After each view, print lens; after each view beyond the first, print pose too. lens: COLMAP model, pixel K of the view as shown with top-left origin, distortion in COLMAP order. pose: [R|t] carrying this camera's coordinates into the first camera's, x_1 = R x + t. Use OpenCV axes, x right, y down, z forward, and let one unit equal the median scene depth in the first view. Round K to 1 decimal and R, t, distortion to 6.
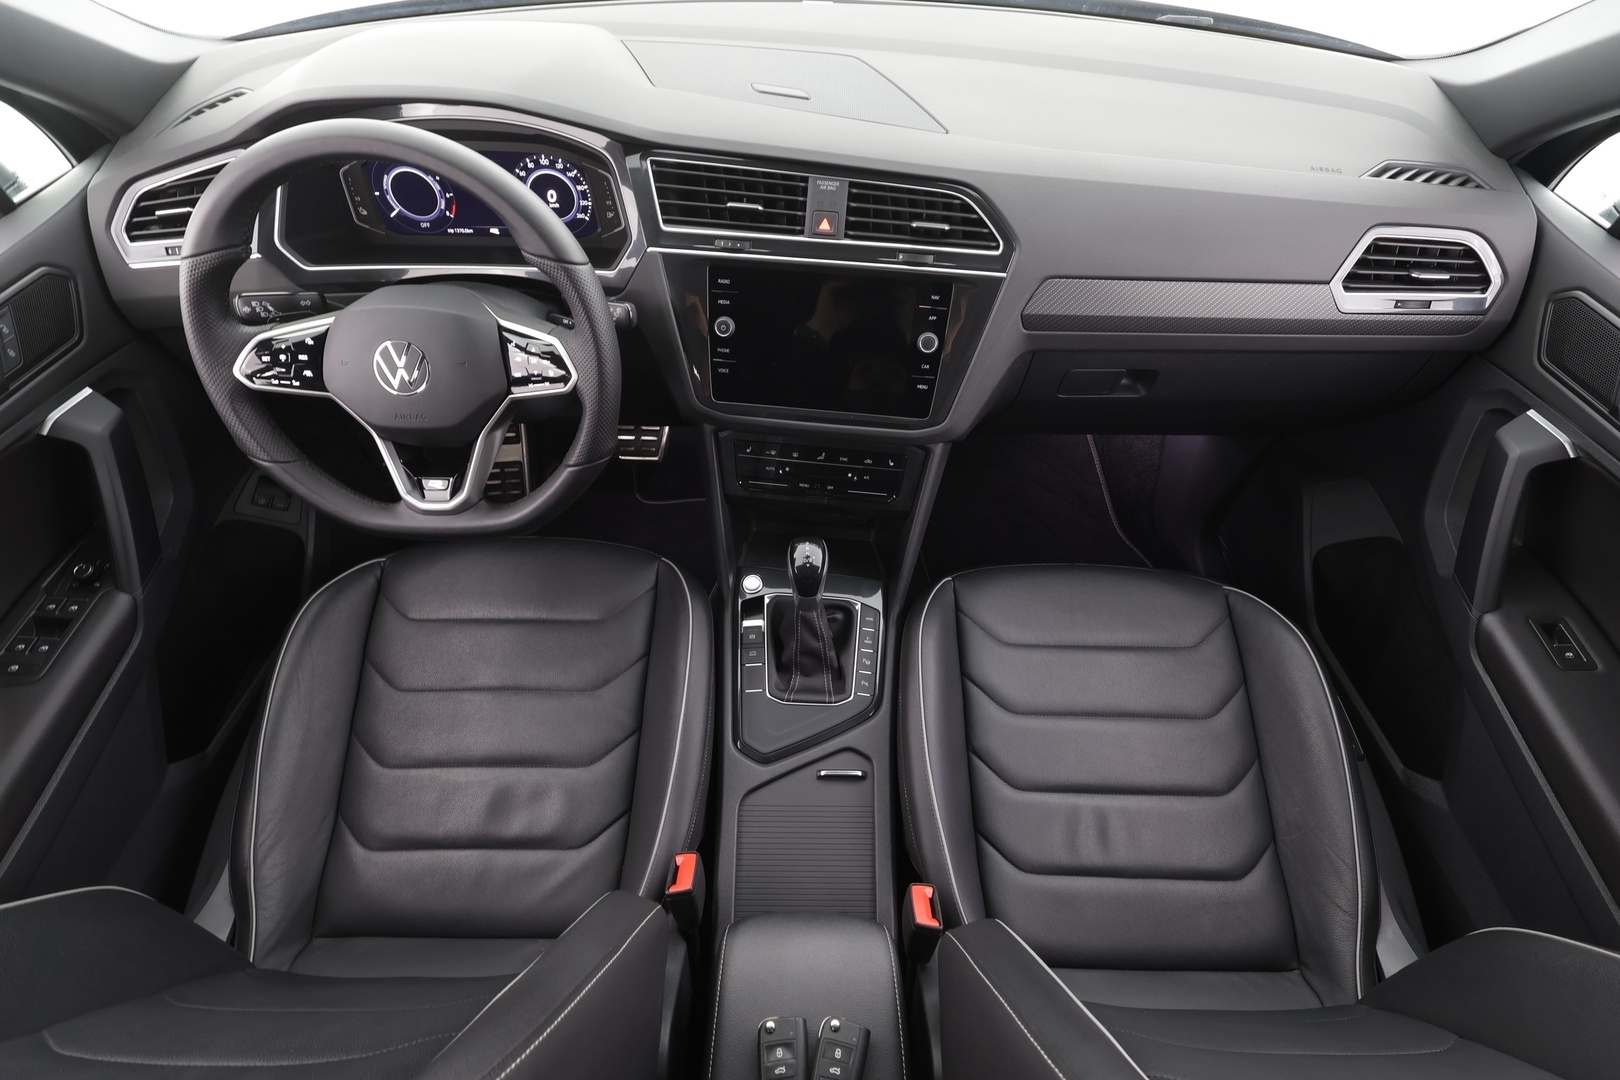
lens RADIAL K [[754.0, 0, 808.1], [0, 754.0, 546.4], [0, 0, 1]] dist [-0.001633, 0.000959]
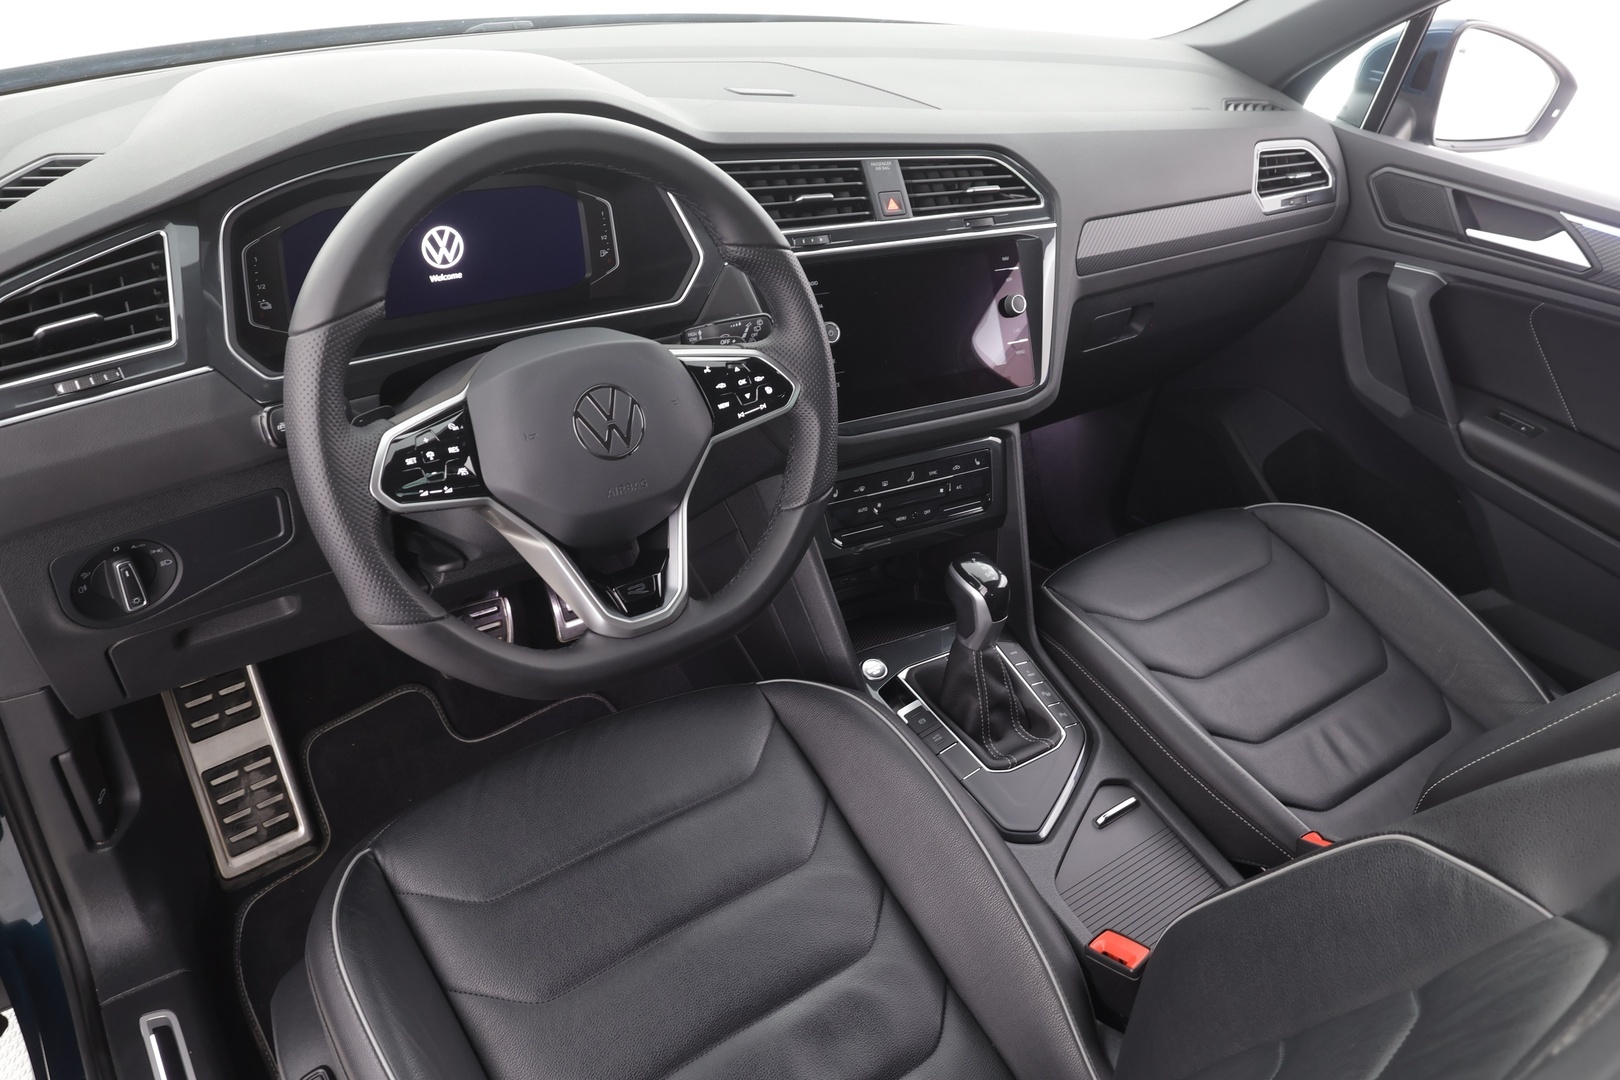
lens RADIAL K [[1150.3, 0, 817.1], [0, 1150.3, 546.7], [0, 0, 1]] dist [0.005832, -0.002211]
pose [[0.797730, -0.286818, 0.530435, -0.883661], [0.416709, 0.898020, -0.141117, 0.098834], [-0.435866, 0.333611, 0.835898, 0.017379]]
